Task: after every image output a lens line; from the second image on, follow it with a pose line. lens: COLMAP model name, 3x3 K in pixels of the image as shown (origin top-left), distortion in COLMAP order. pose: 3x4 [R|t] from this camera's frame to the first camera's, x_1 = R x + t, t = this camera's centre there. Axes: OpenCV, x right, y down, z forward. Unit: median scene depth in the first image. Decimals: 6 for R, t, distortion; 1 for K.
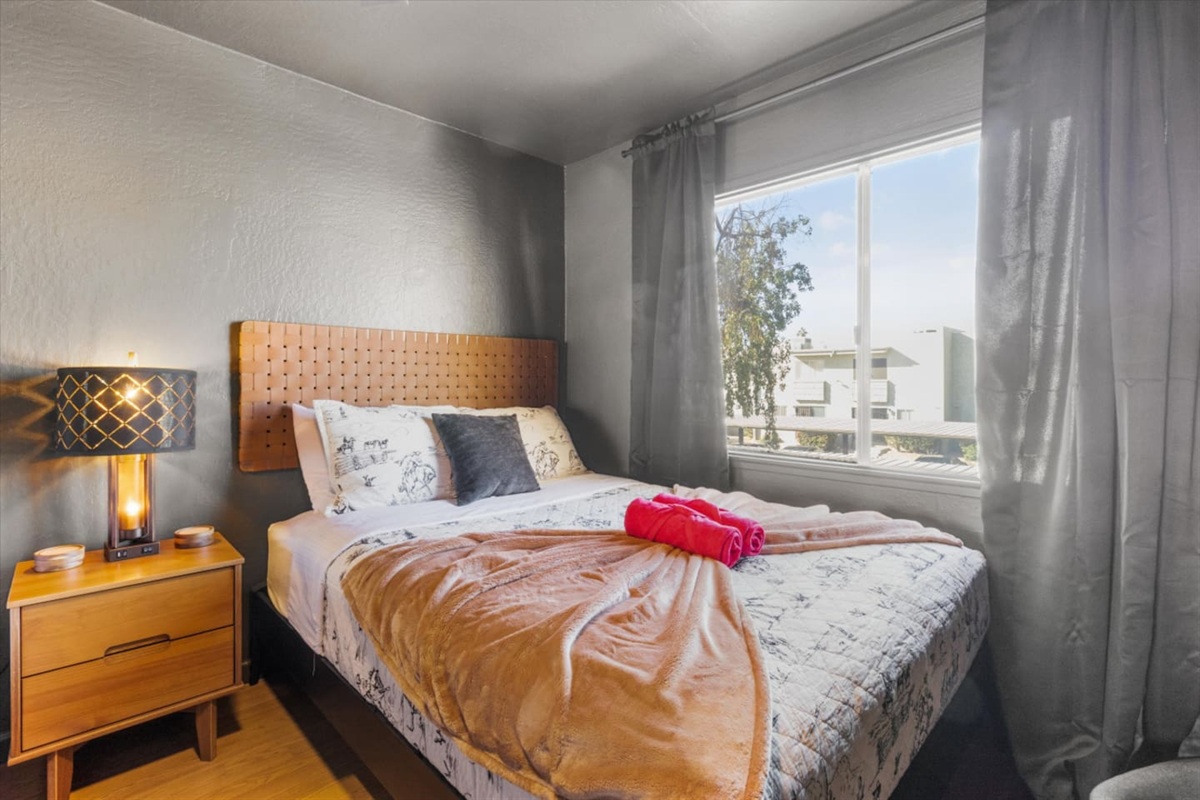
lens RADIAL K [[552.9, 0, 600.8], [0, 552.9, 379.6], [0, 0, 1]] dist [0.002980, 0.000845]
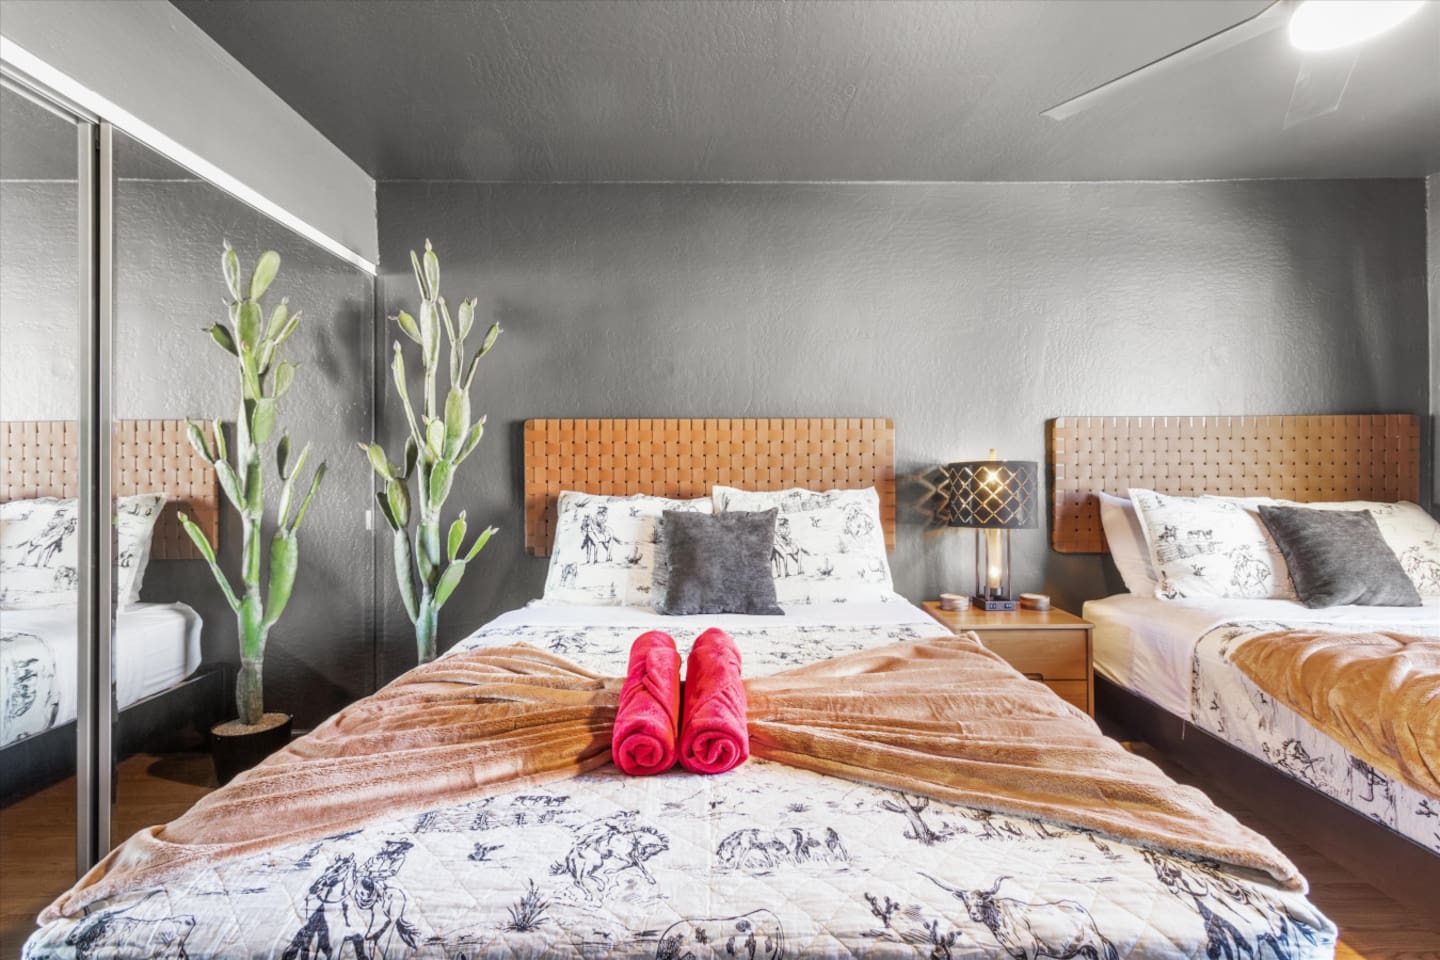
lens RADIAL K [[660.8, 0, 720.3], [0, 660.8, 468.9], [0, 0, 1]] dist [0.000845, -0.000267]
pose [[0.719034, -0.008635, -0.694921, -0.199934], [0.009588, 0.999951, -0.002505, -0.005008], [0.694908, -0.004862, 0.719082, -0.438291]]
